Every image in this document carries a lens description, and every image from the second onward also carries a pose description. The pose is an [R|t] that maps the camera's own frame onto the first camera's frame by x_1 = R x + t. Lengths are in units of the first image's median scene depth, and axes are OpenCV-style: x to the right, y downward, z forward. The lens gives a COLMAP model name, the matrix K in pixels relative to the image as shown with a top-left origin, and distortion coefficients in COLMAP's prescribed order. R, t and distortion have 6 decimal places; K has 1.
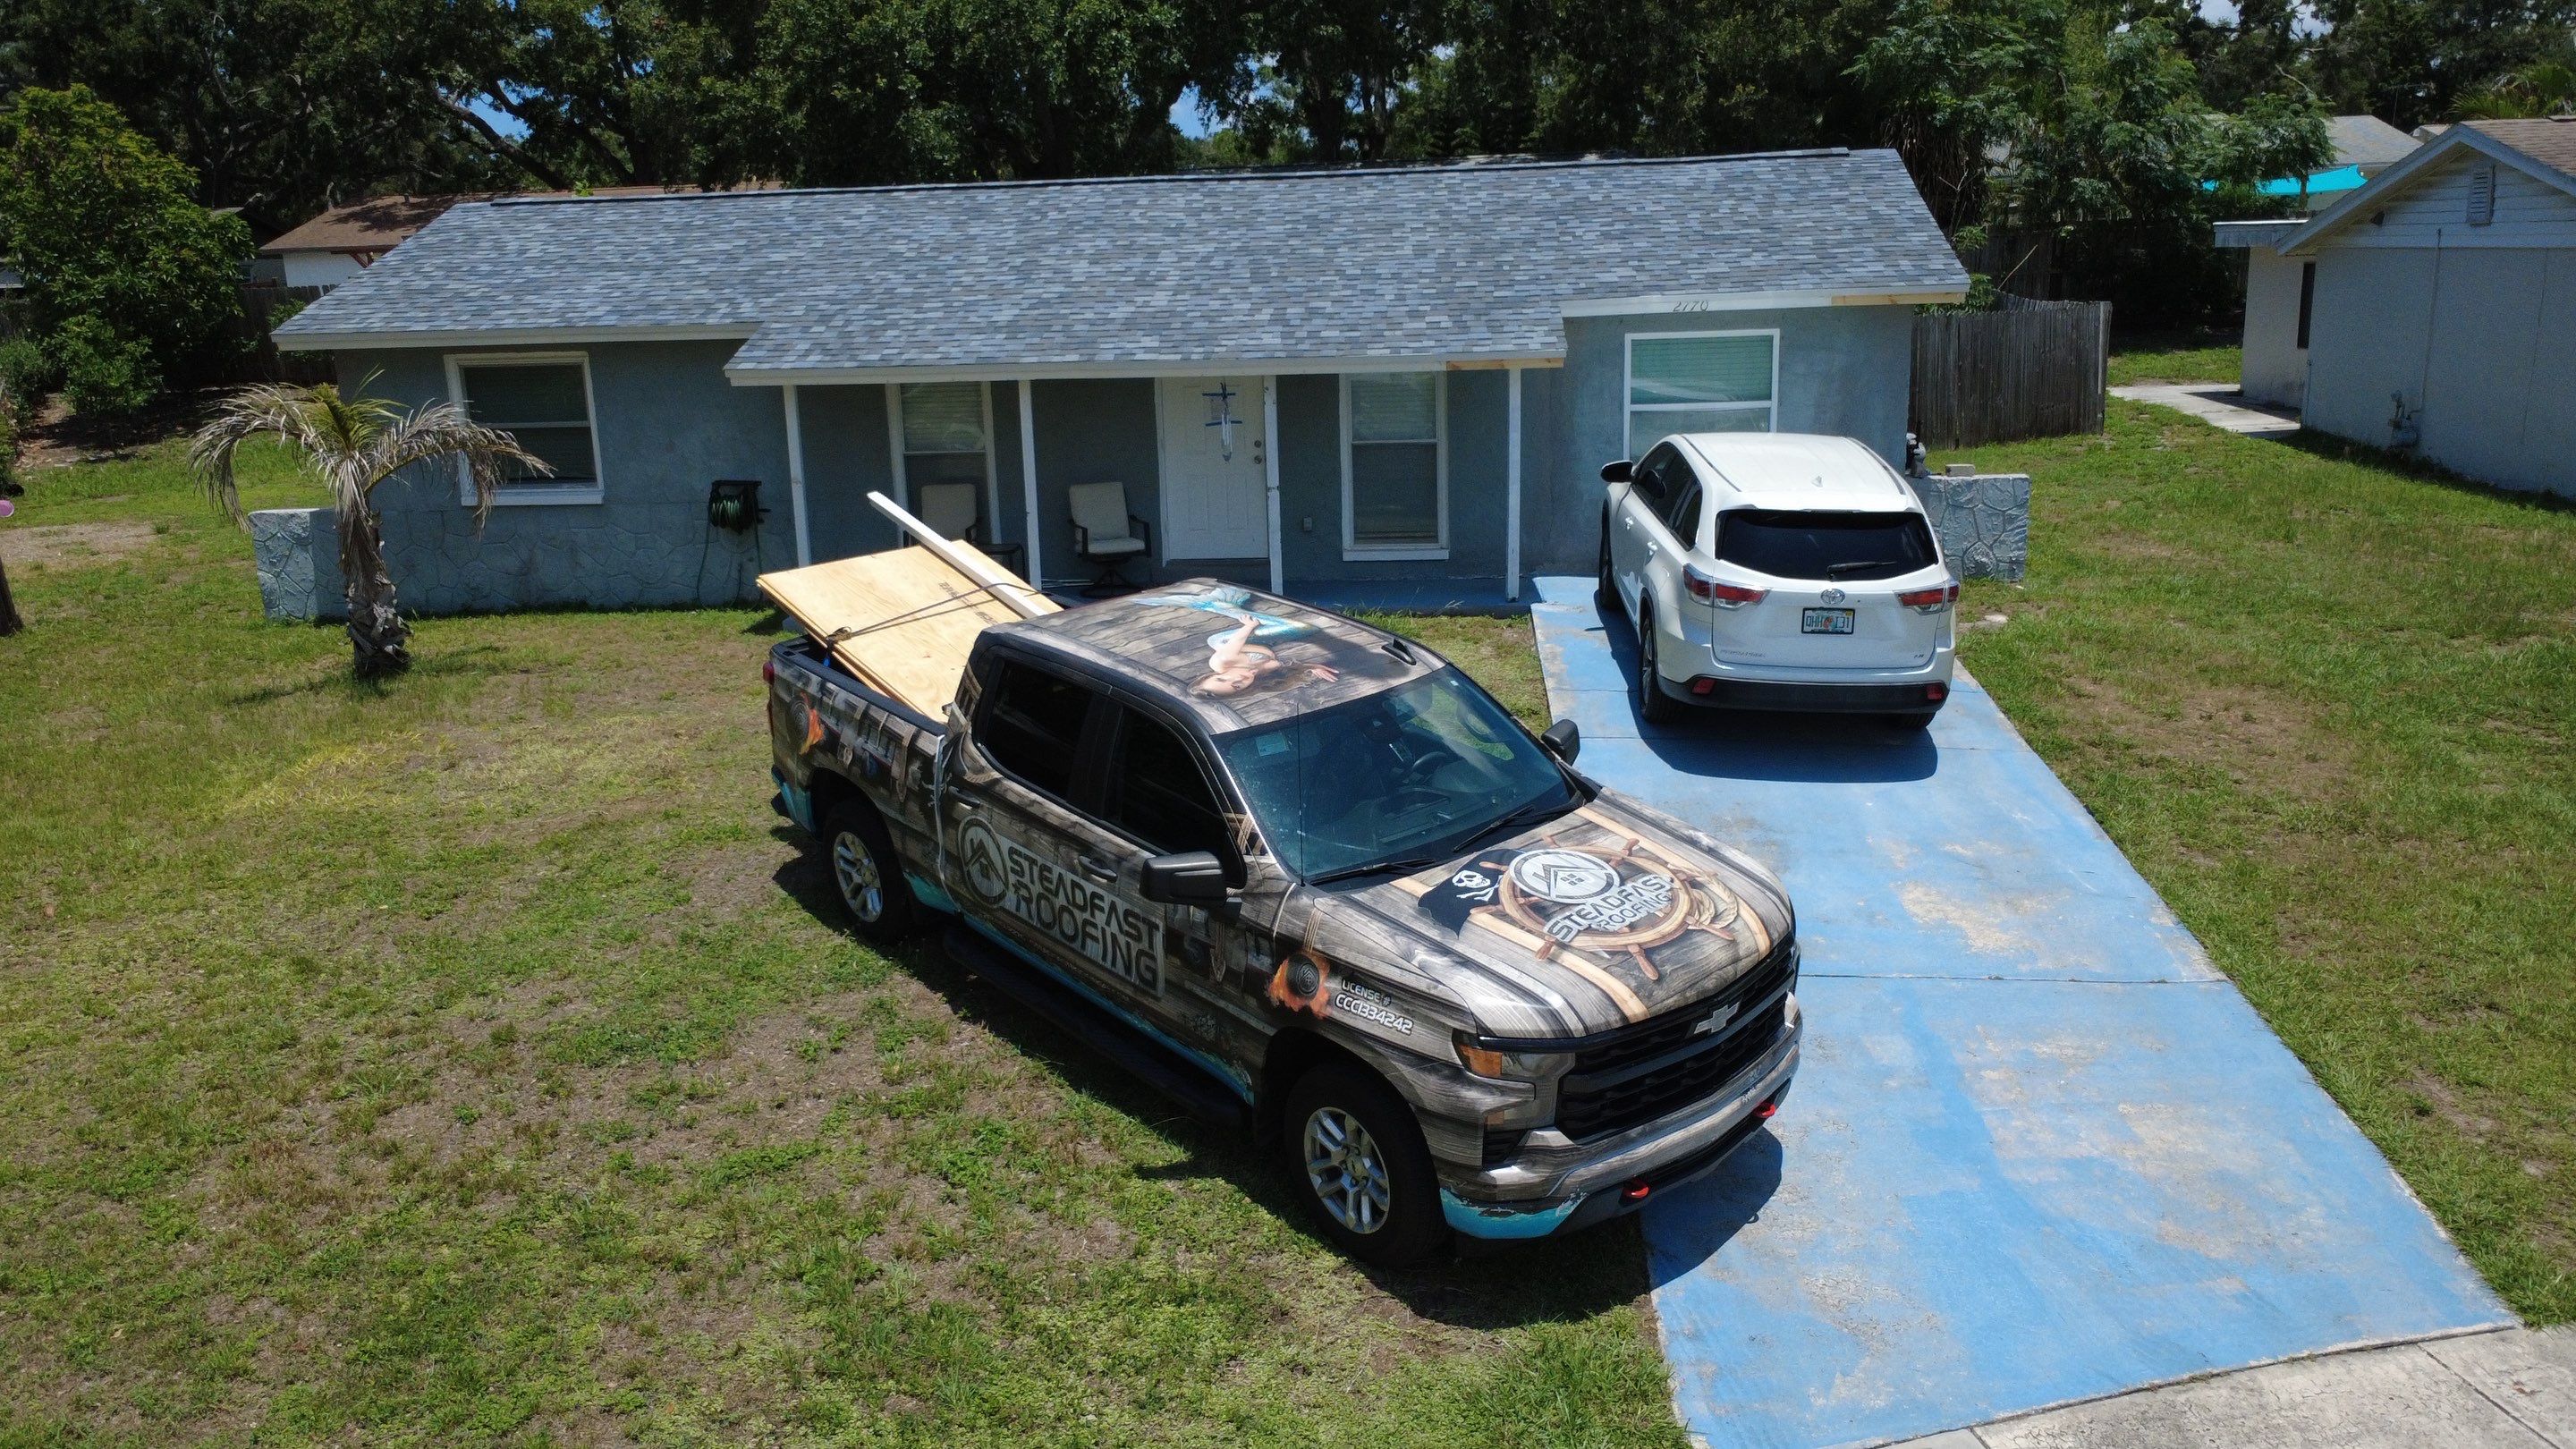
lens RADIAL K [[1878.6, 0, 1279.1], [0, 1878.6, 712.9], [0, 0, 1]] dist [-0.002481, 0.005854]
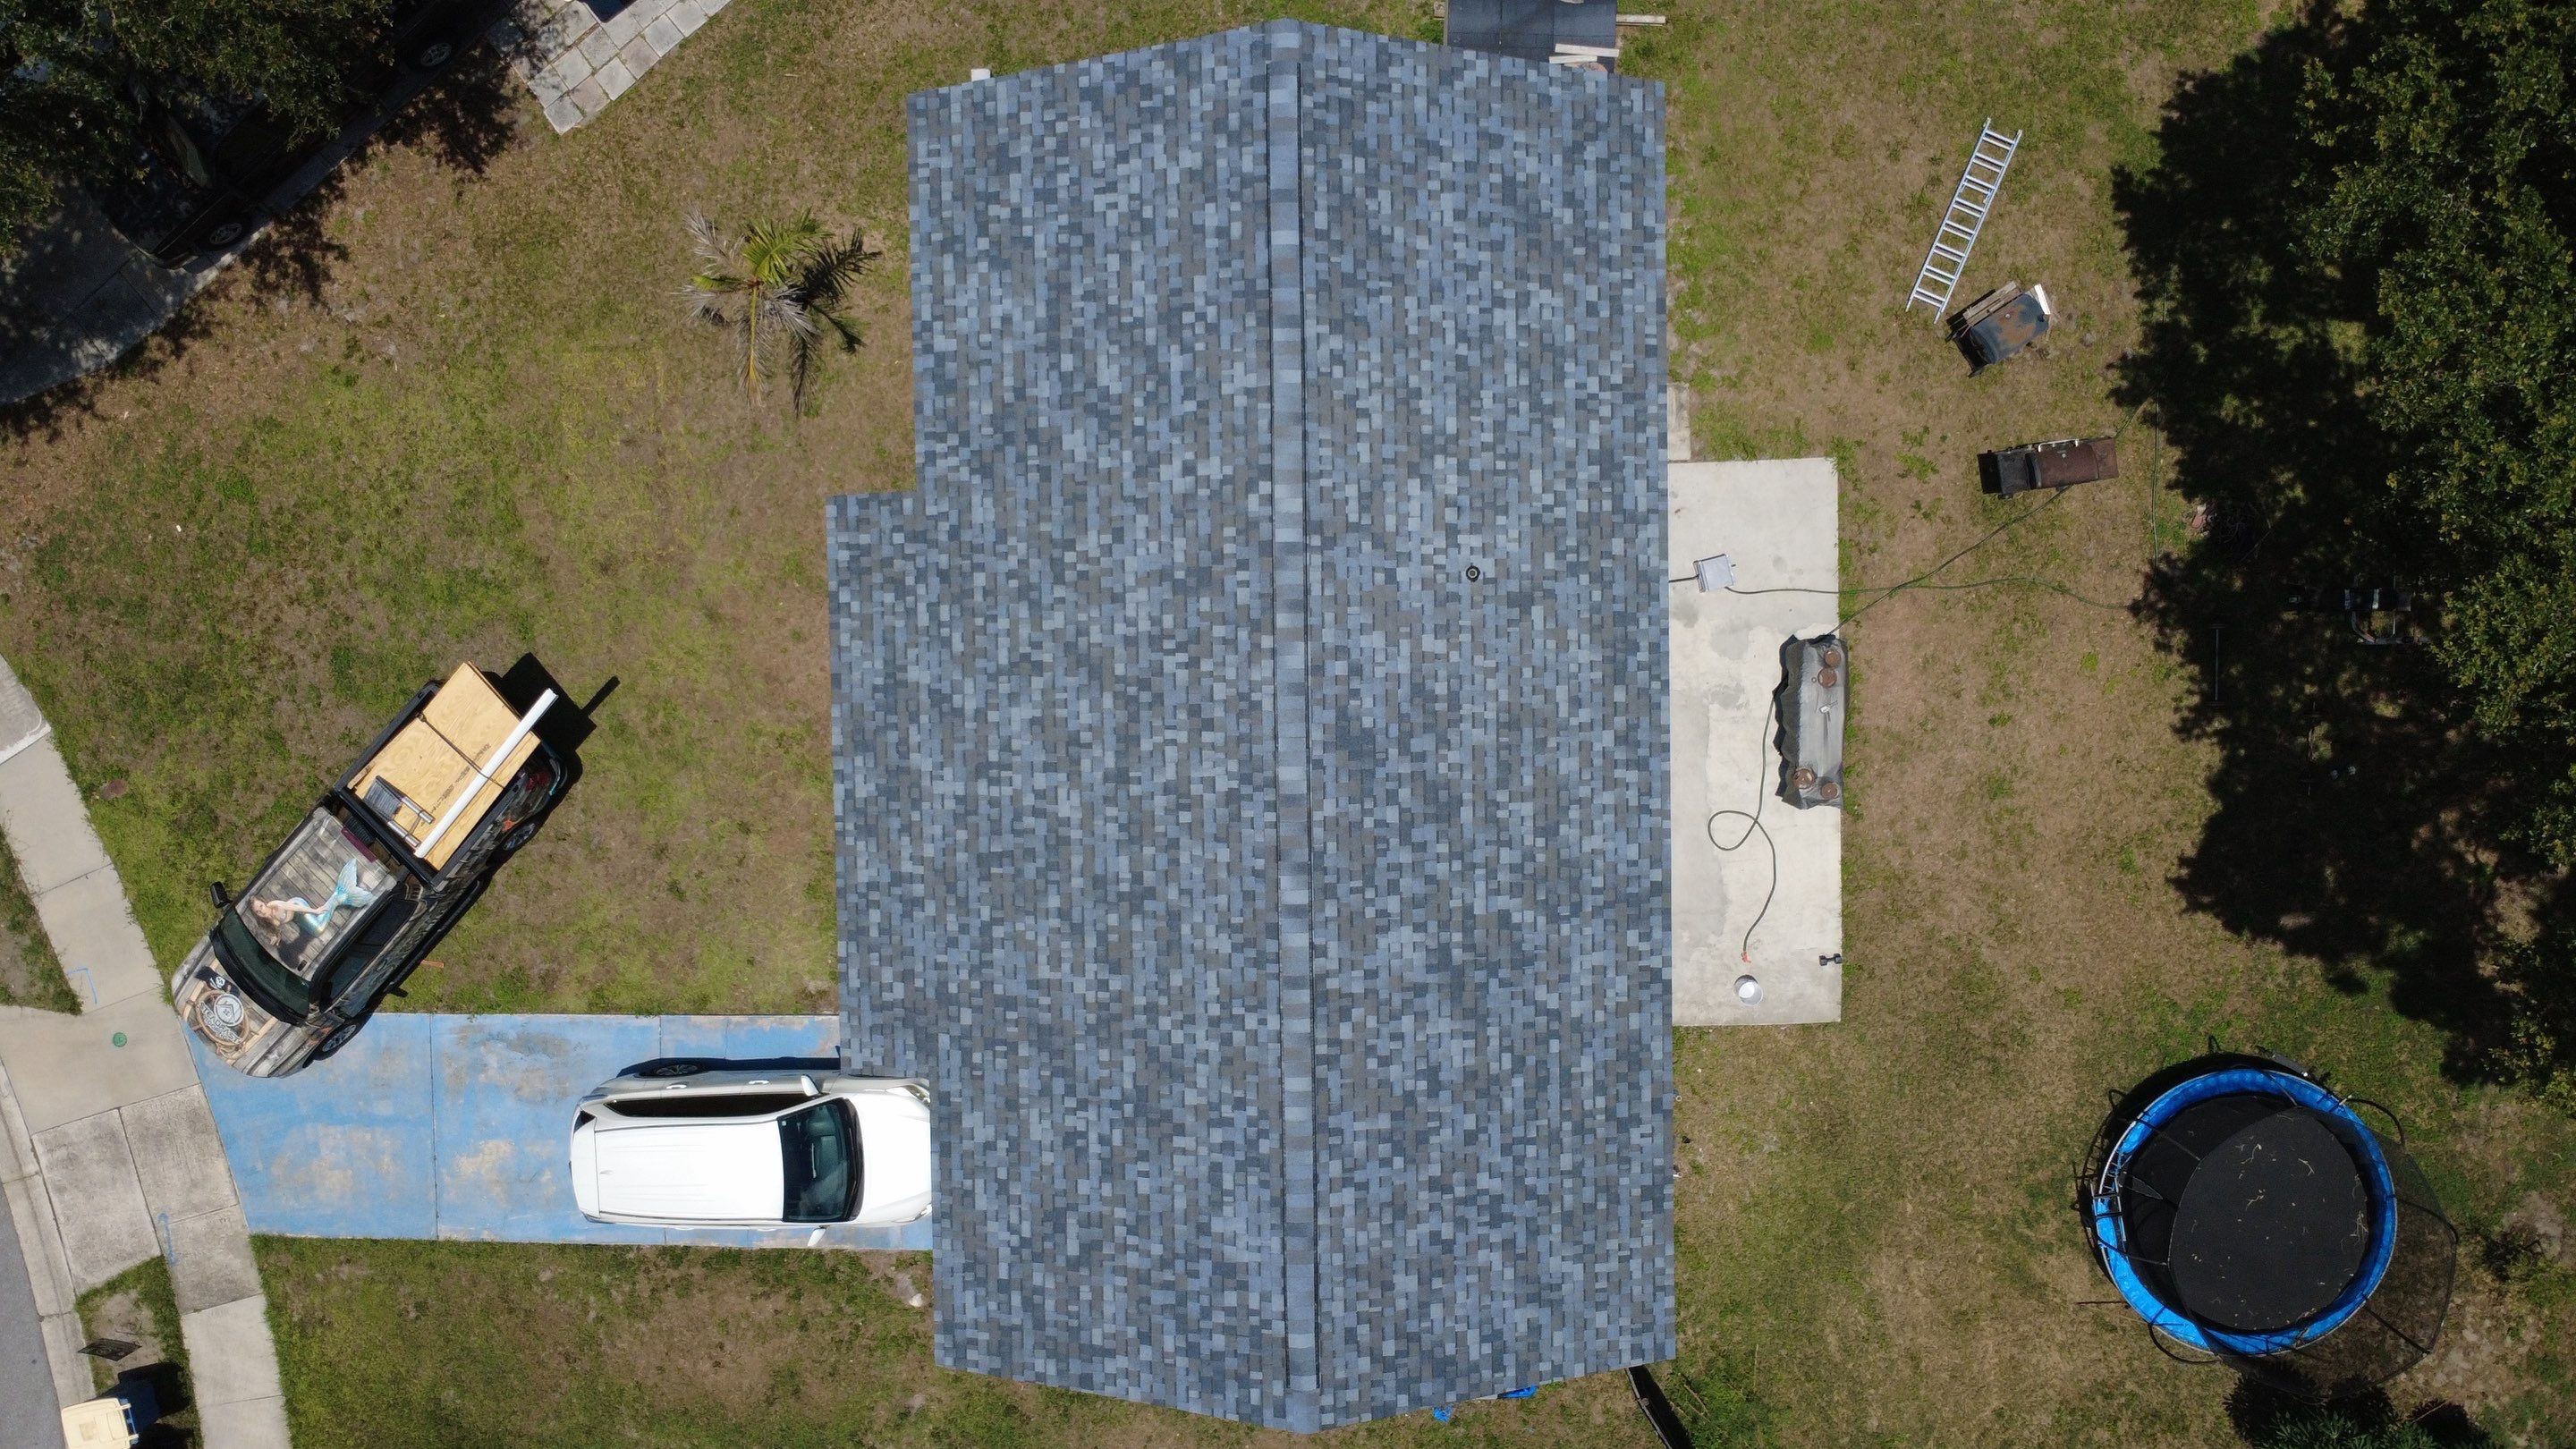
lens RADIAL K [[1878.6, 0, 1283.8], [0, 1878.6, 722.2], [0, 0, 1]] dist [-0.002481, 0.005854]
pose [[0.095029, 0.993334, 0.065253, -0.288743], [-0.228377, -0.042047, 0.972664, -2.612457], [0.968924, -0.107333, 0.222859, 1.567118]]
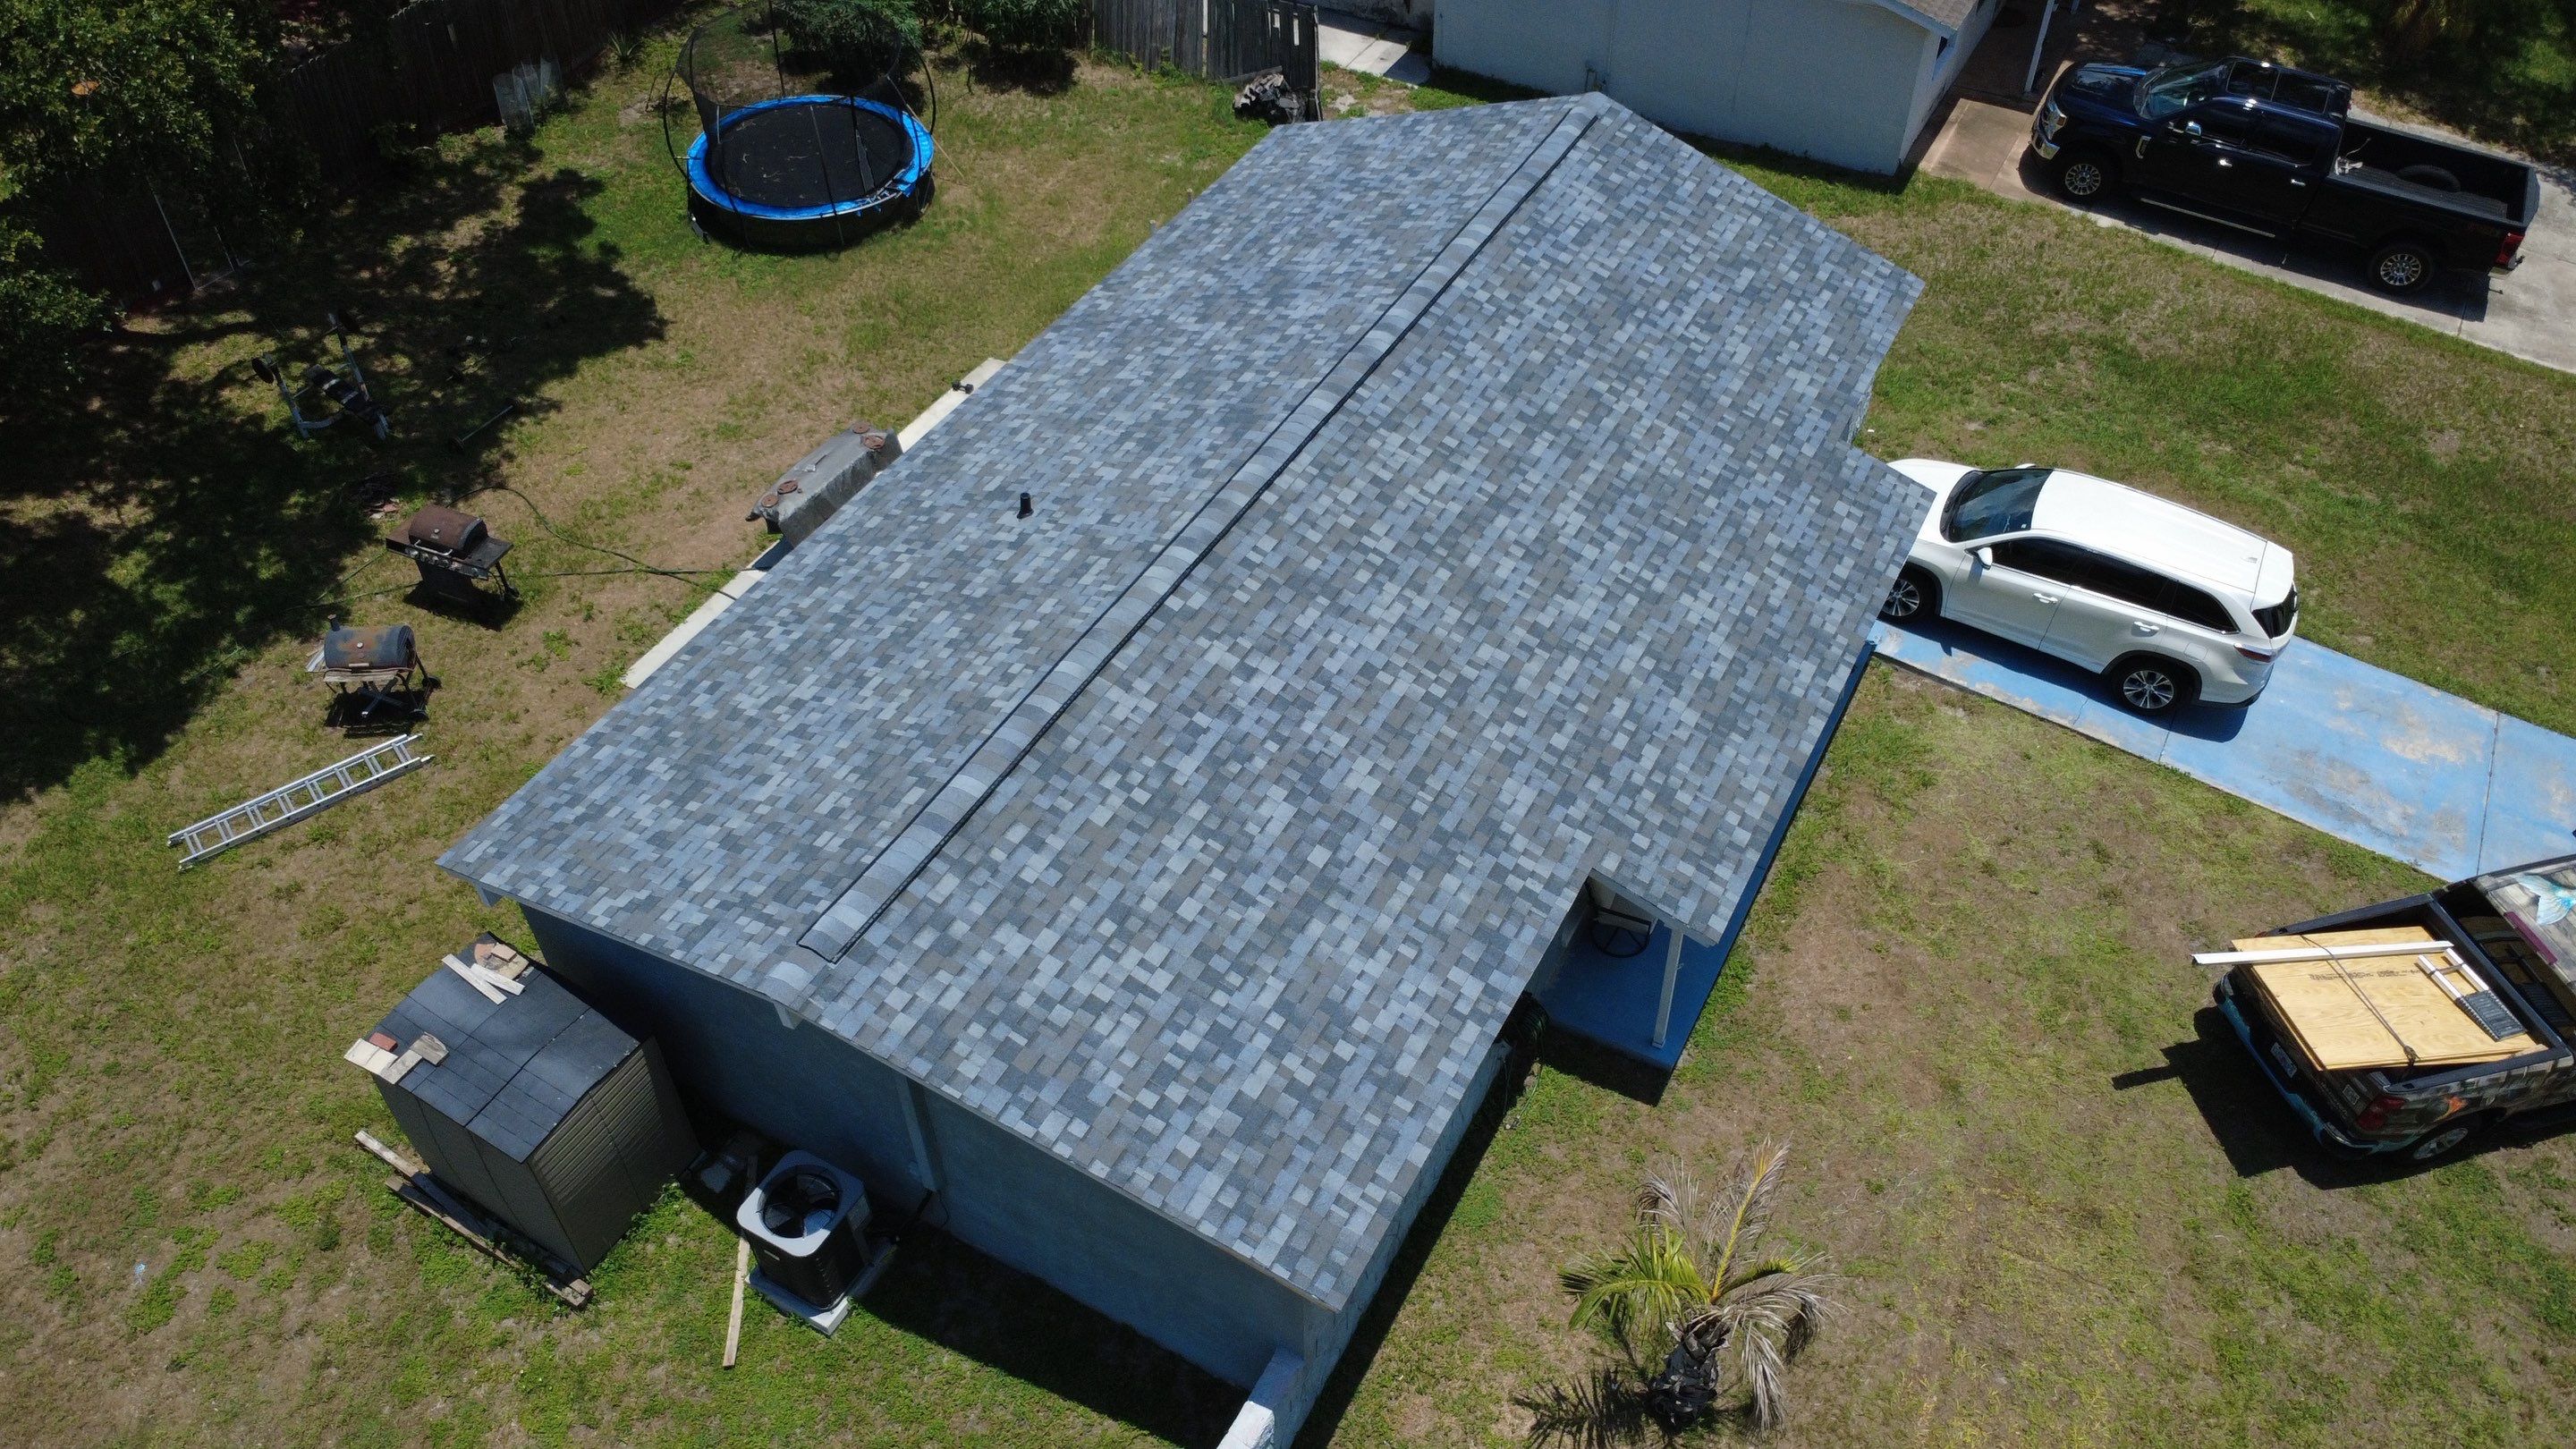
lens RADIAL K [[1878.6, 0, 1286.4], [0, 1878.6, 725.7], [0, 0, 1]] dist [-0.002481, 0.005854]
pose [[0.411011, -0.621142, 0.667272, -1.550949], [0.222836, 0.778204, 0.587148, -1.434724], [-0.883976, -0.092632, 0.458263, 1.180139]]
